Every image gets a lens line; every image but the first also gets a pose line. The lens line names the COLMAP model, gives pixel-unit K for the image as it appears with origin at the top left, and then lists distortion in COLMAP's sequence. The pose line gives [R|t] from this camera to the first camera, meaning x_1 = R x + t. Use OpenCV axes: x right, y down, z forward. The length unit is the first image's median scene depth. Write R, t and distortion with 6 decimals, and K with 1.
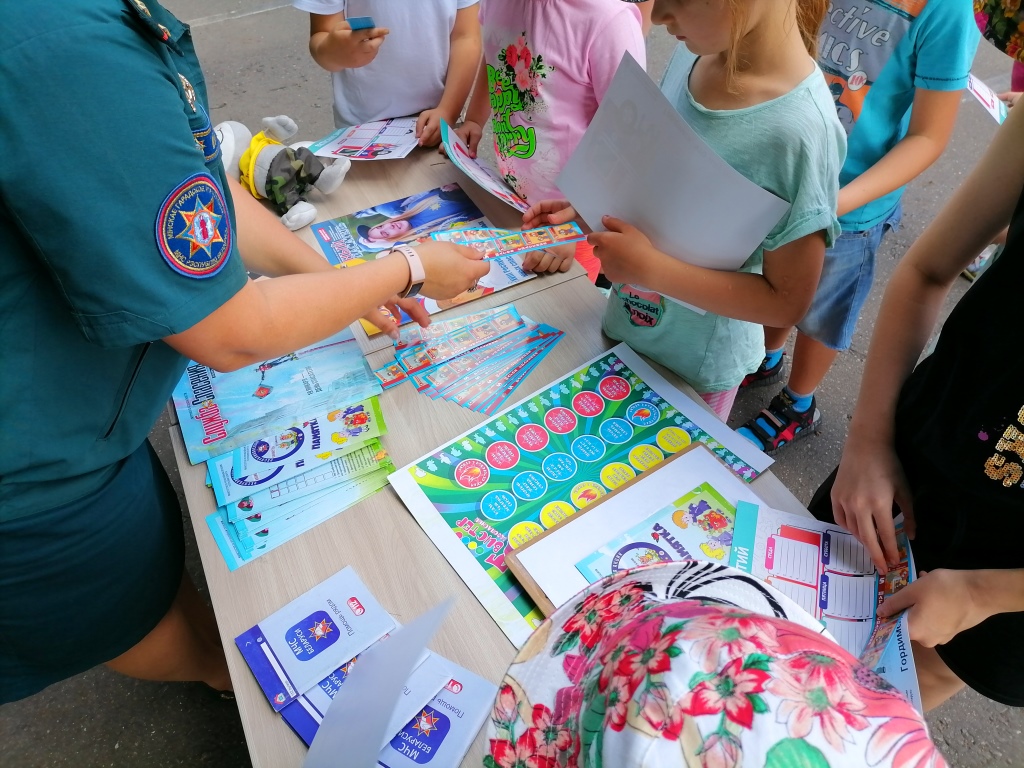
lens RADIAL K [[788.9, 0, 512.0], [0, 788.9, 384.0], [0, 0, 1]] dist [0.047697, -0.002105]
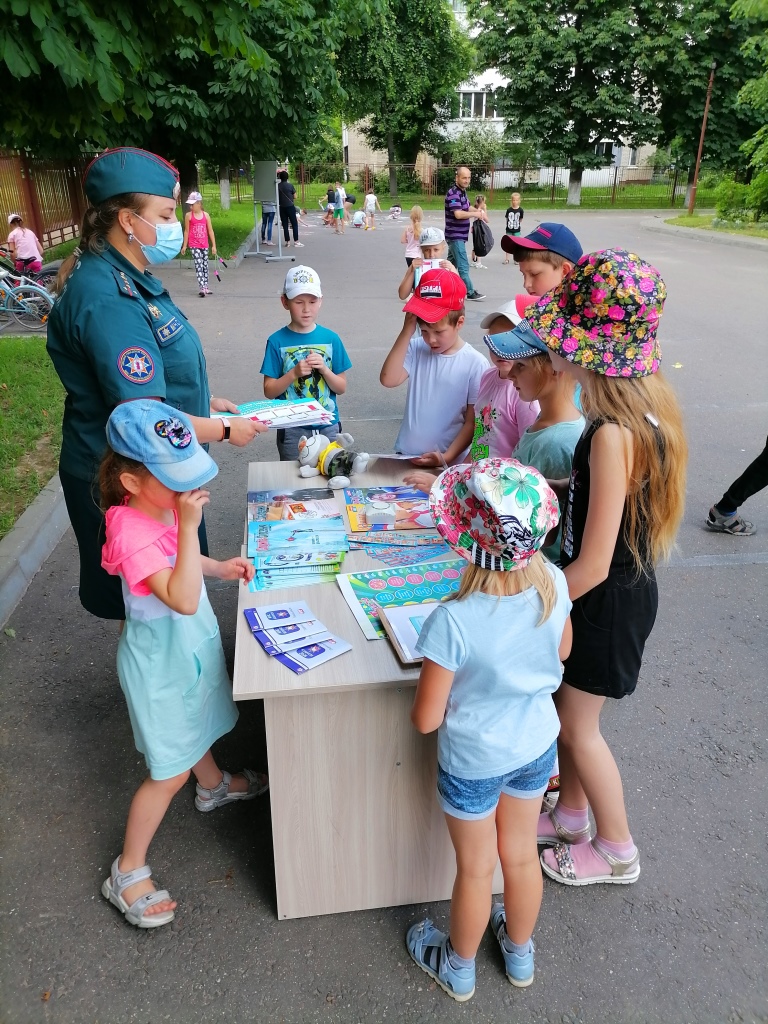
lens RADIAL K [[788.9, 0, 384.0], [0, 788.9, 512.0], [0, 0, 1]] dist [0.047697, -0.002105]
pose [[0.945724, 0.182017, -0.269212, 0.442137], [-0.271809, 0.897109, -0.348304, 0.611267], [0.178115, 0.402574, 0.897892, -0.778213]]
